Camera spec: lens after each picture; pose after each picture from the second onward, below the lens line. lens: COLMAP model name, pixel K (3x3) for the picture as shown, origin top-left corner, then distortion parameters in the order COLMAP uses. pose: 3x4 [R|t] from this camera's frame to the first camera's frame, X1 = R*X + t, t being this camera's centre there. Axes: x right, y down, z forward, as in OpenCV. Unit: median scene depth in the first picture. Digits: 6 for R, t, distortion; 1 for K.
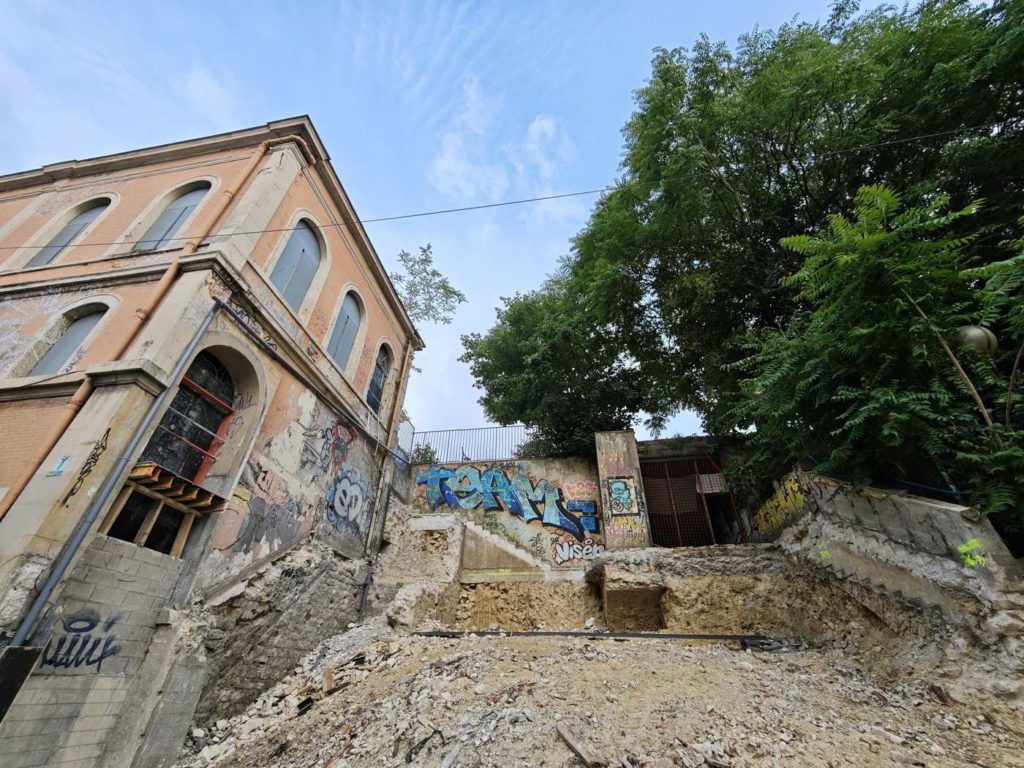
lens RADIAL K [[427.9, 0, 512.0], [0, 427.9, 384.0], [0, 0, 1]] dist [0.000798, -0.001076]
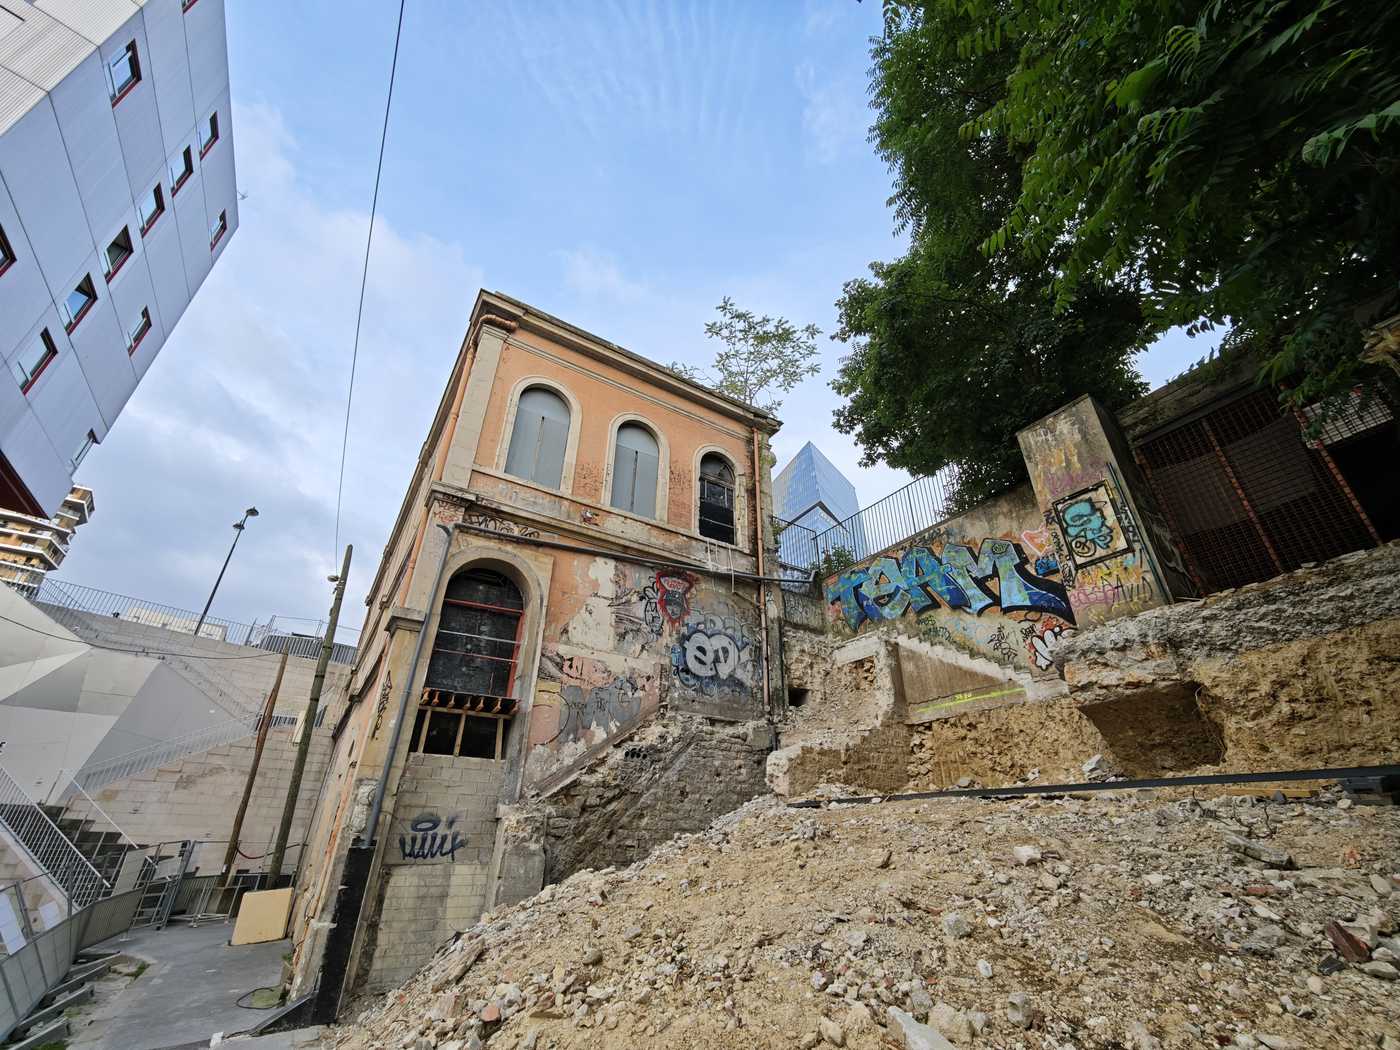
lens RADIAL K [[582.5, 0, 697.5], [0, 582.5, 526.5], [0, 0, 1]] dist [-0.016906, 0.007346]
pose [[0.664362, -0.367098, -0.651047, 0.439654], [0.432691, 0.899163, -0.065459, 0.113847], [0.609428, -0.238214, 0.756209, 0.202229]]
